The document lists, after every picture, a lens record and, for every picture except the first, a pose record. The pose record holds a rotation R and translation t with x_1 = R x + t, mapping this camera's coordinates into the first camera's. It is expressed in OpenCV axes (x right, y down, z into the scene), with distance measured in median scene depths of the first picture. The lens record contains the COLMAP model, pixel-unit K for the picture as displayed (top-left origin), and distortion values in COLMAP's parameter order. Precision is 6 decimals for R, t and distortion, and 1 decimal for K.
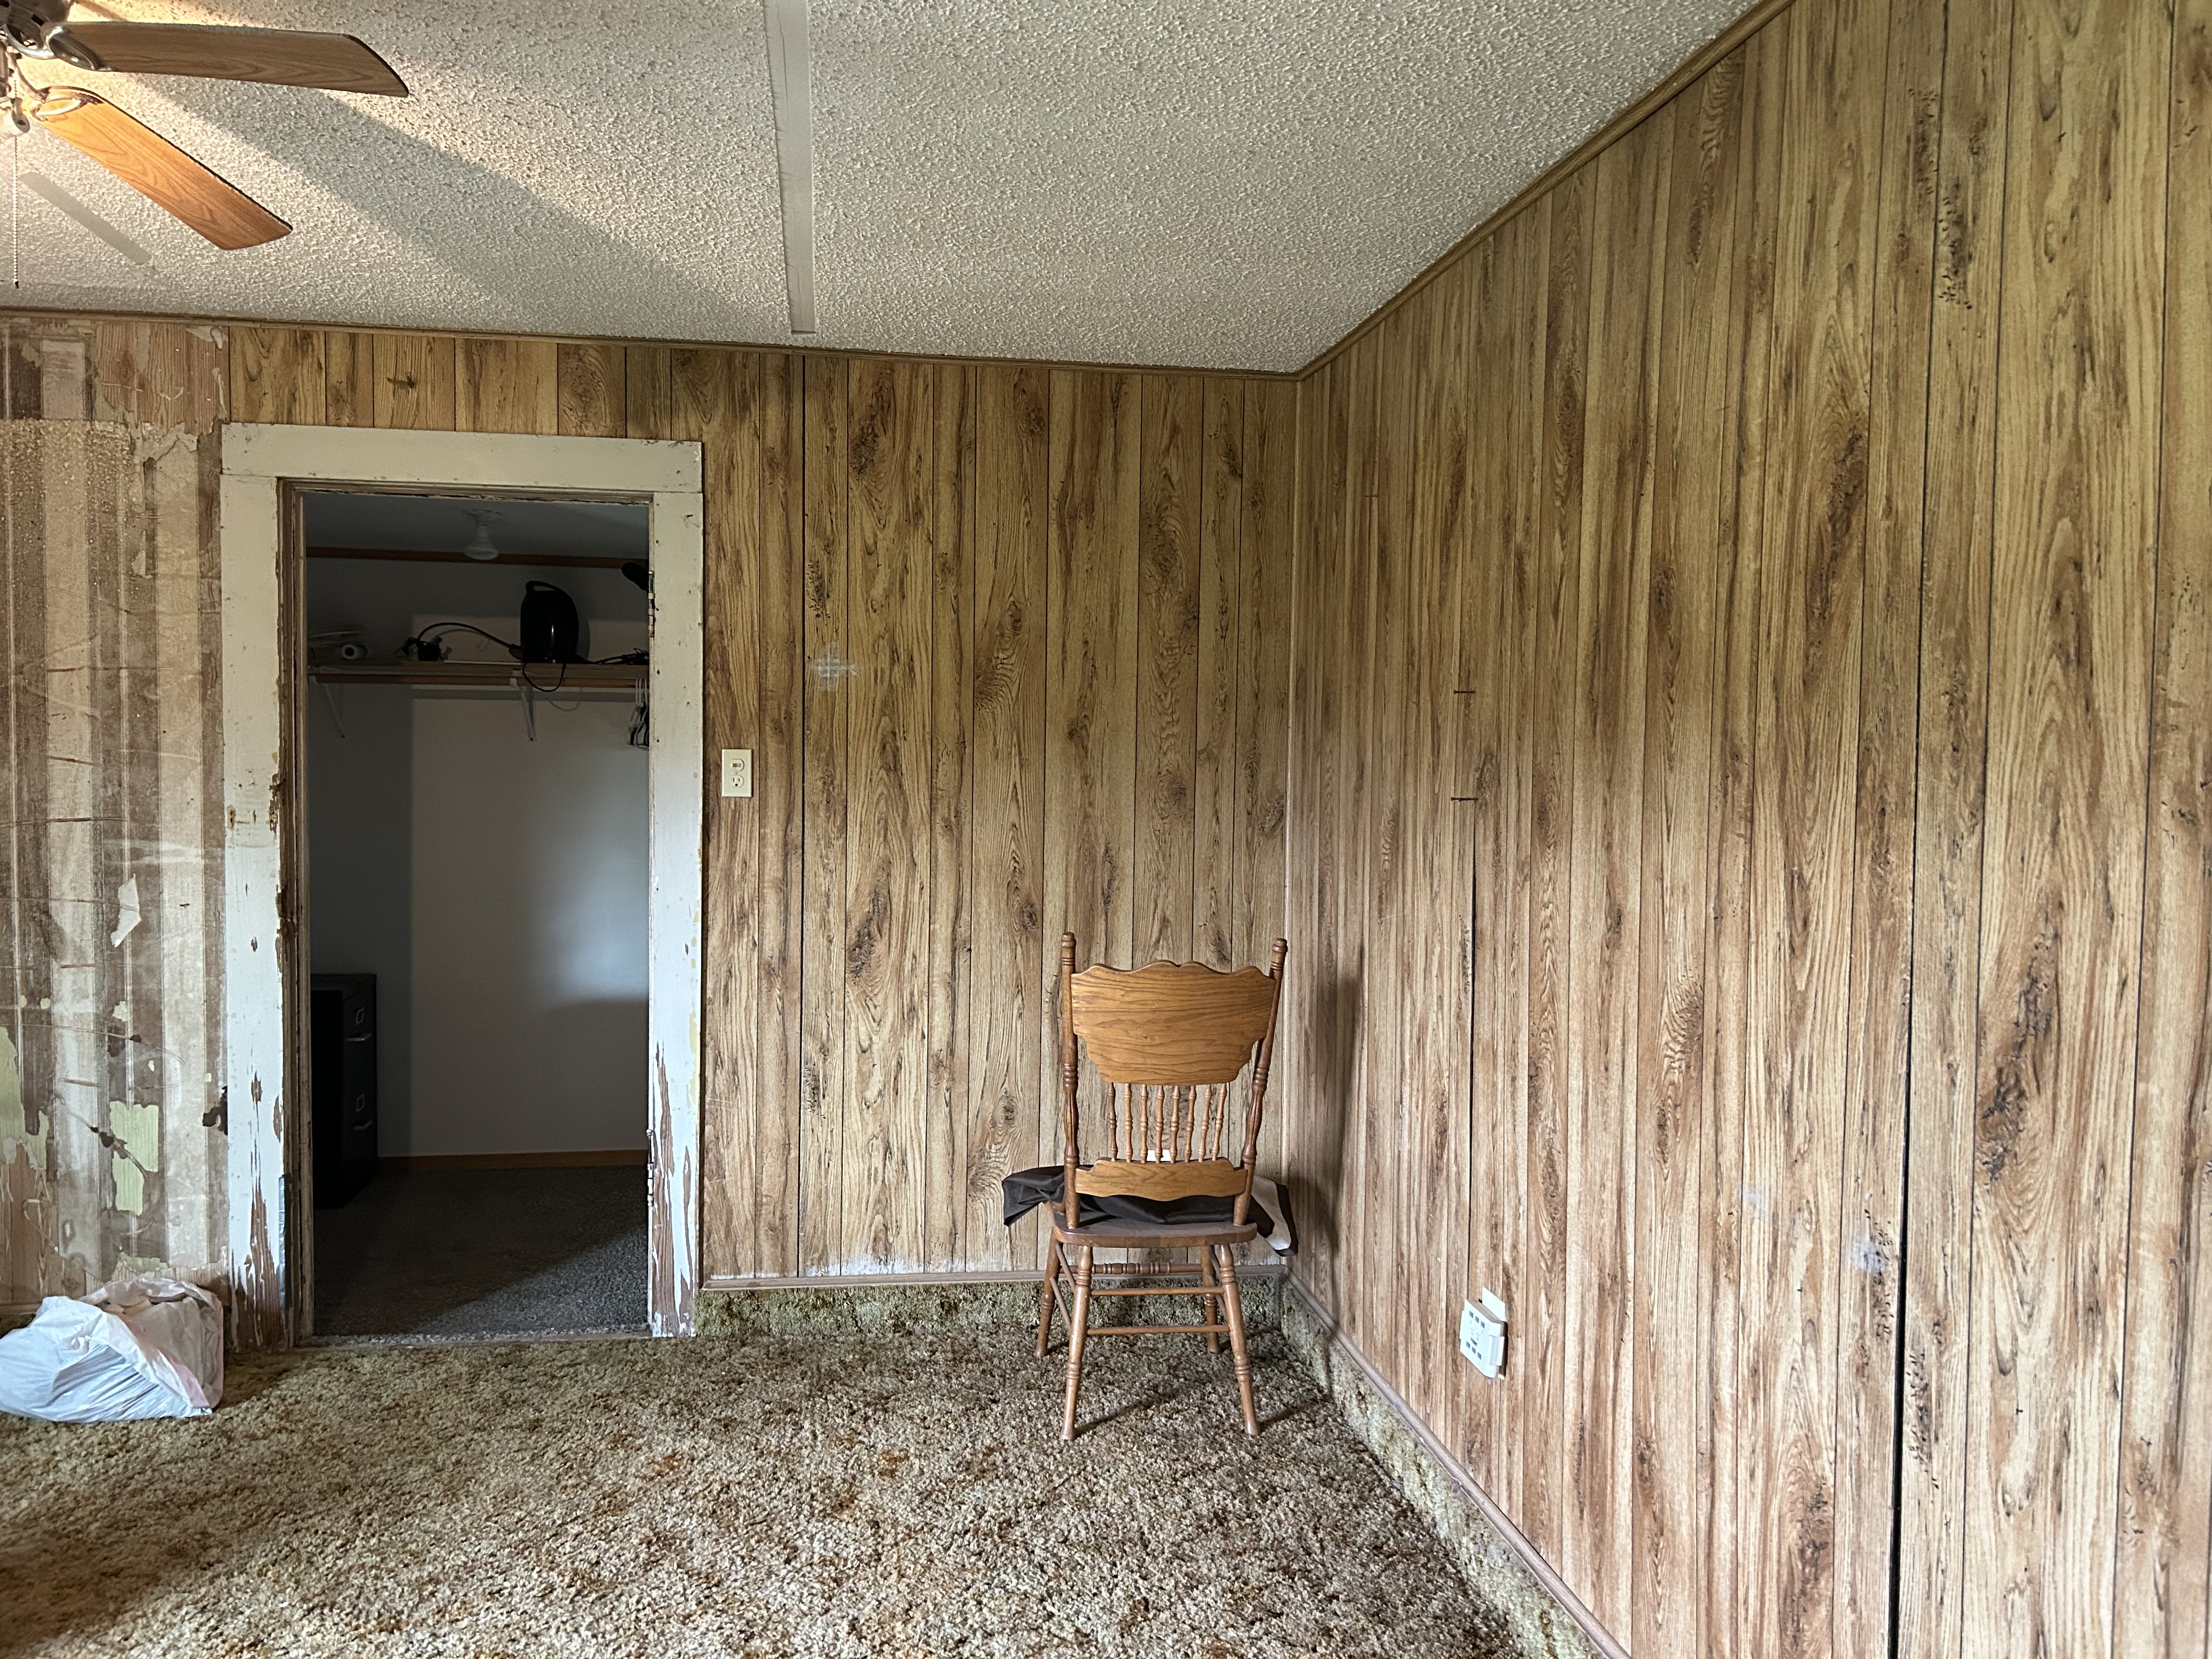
lens RADIAL K [[1663.6, 0, 1108.2], [0, 1663.6, 845.6], [0, 0, 1]] dist [0.060726, -0.074267]
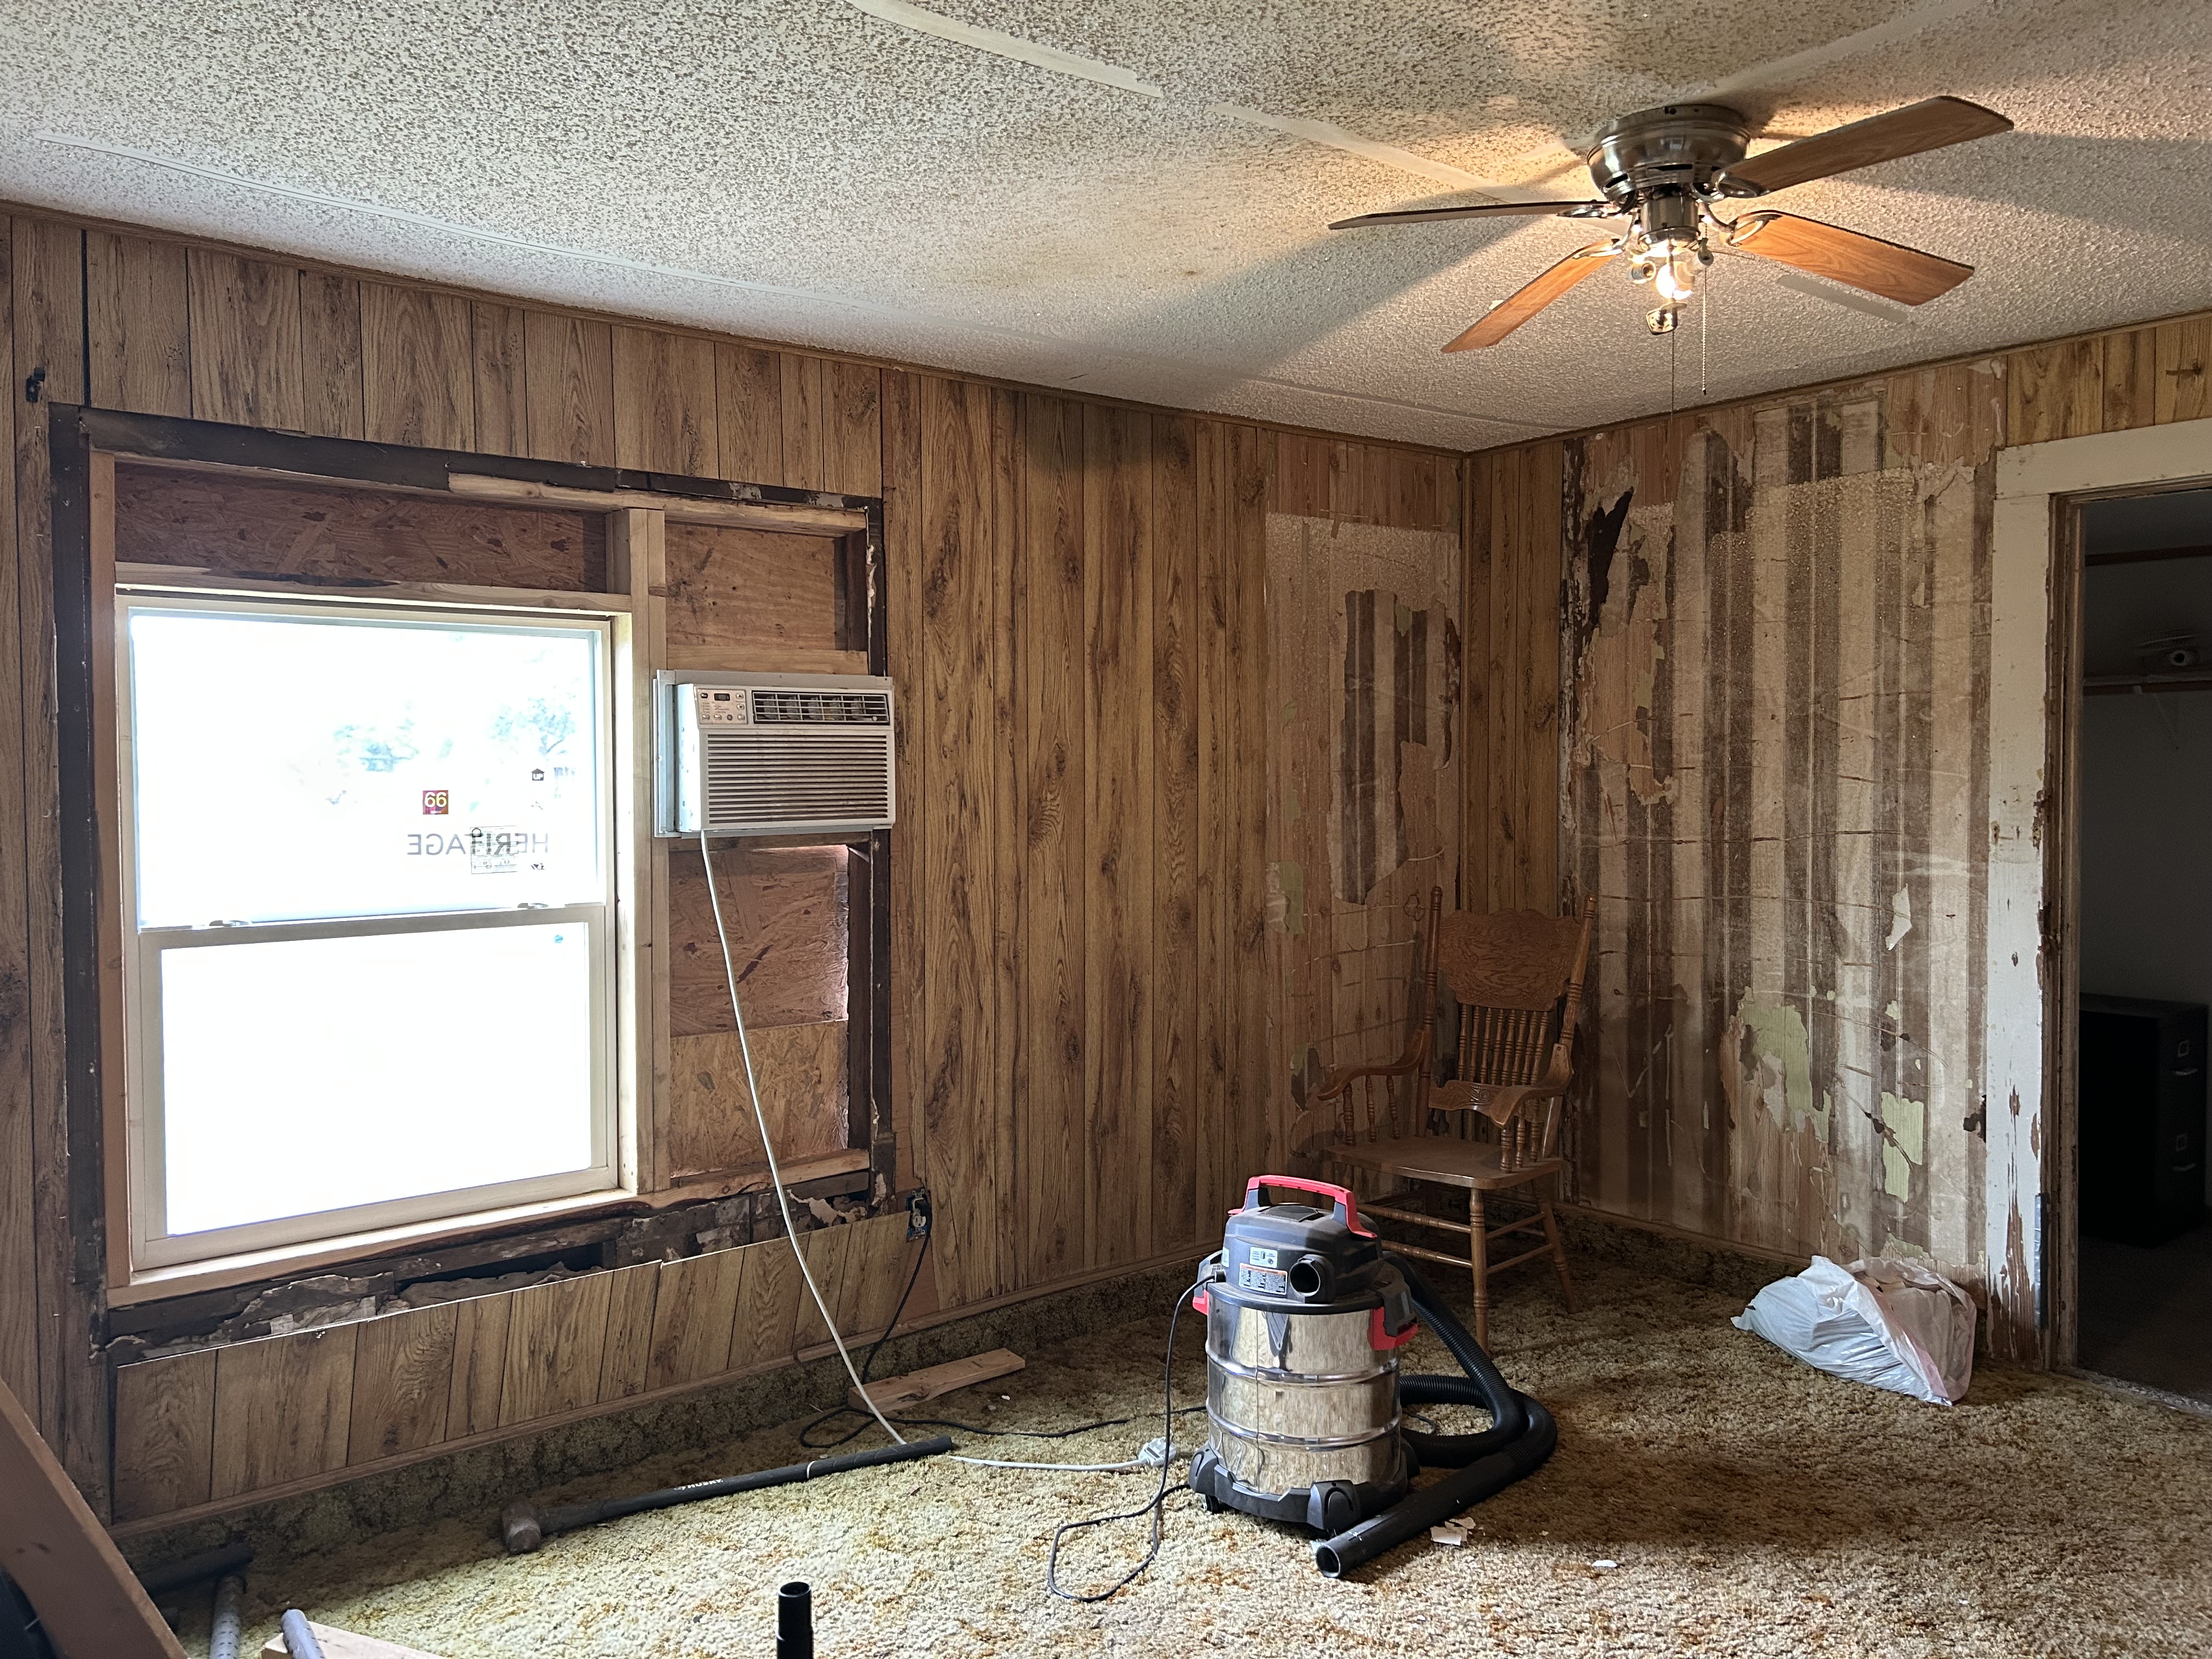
lens RADIAL K [[1712.2, 0, 1106.0], [0, 1712.2, 829.5], [0, 0, 1]] dist [0.064581, -0.083879]
pose [[0.483733, 0.018724, -0.875015, 0.141201], [-0.032174, 0.999476, 0.003600, -0.005280], [0.874624, 0.026411, 0.484082, 0.016166]]
